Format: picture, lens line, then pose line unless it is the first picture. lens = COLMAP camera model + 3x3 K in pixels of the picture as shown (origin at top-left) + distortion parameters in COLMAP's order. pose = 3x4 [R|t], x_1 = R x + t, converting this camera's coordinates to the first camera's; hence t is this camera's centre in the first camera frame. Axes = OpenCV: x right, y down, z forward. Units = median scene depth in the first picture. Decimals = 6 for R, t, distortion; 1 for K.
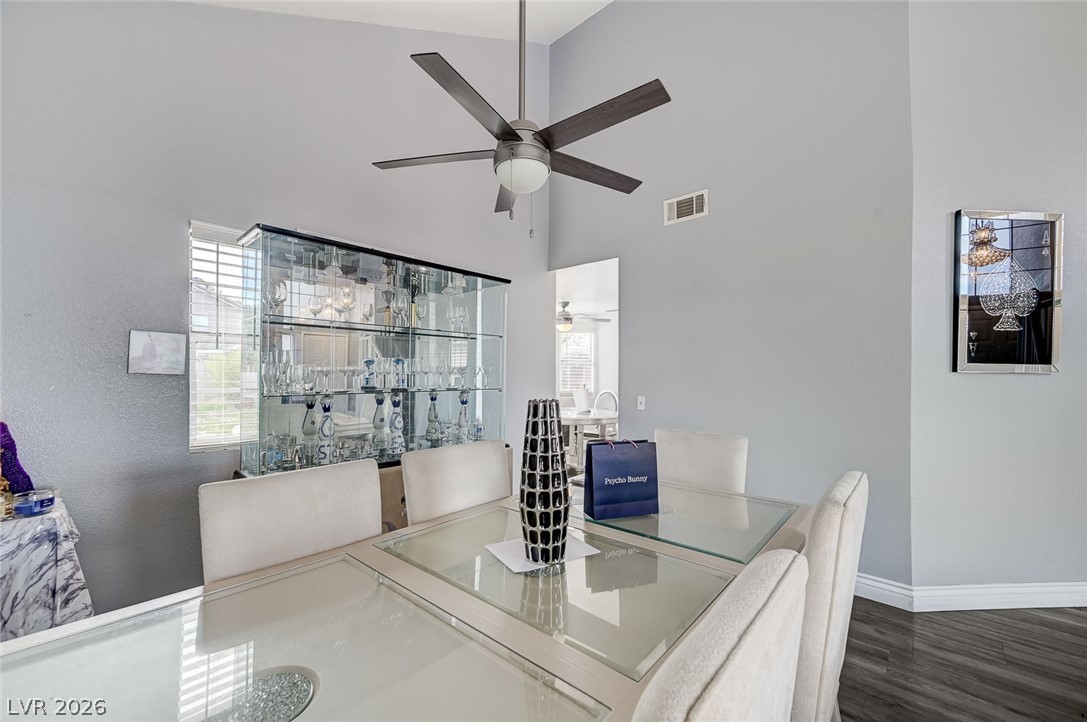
lens RADIAL K [[431.1, 0, 553.2], [0, 431.1, 366.2], [0, 0, 1]] dist [-0.000987, 0.000196]
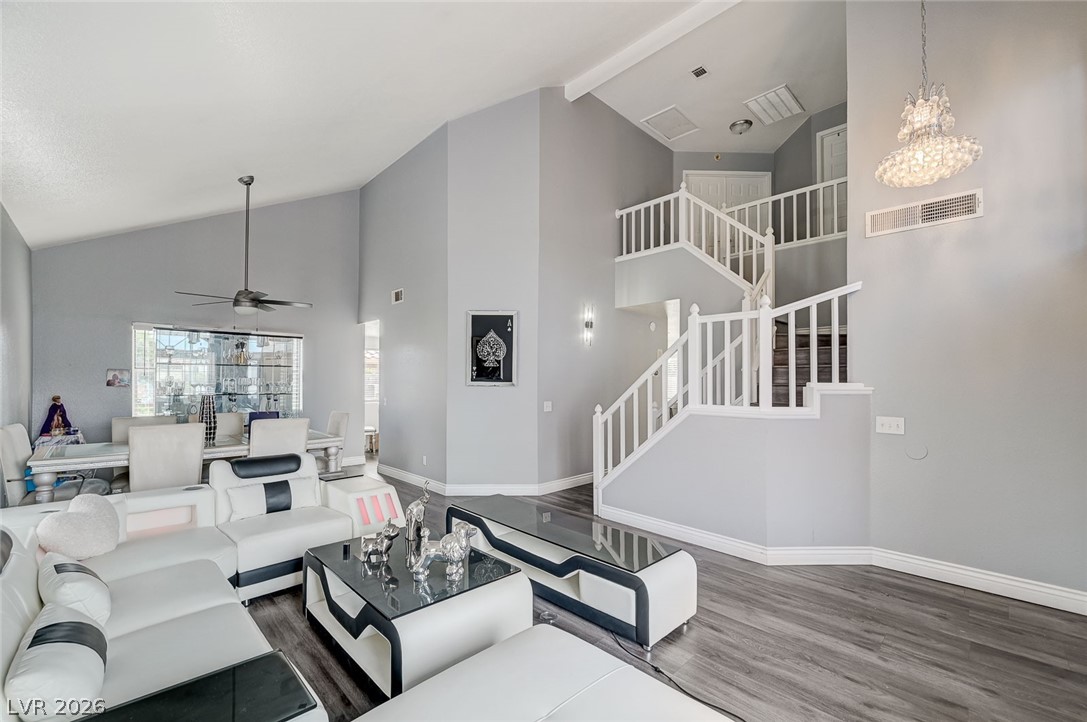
lens RADIAL K [[453.4, 0, 539.8], [0, 453.4, 377.2], [0, 0, 1]] dist [-0.000873, -0.000005]
pose [[0.997736, 0.003360, -0.067165, 1.448618], [-0.003623, 0.999986, -0.003789, -0.020373], [0.067152, 0.004024, 0.997735, -1.239171]]
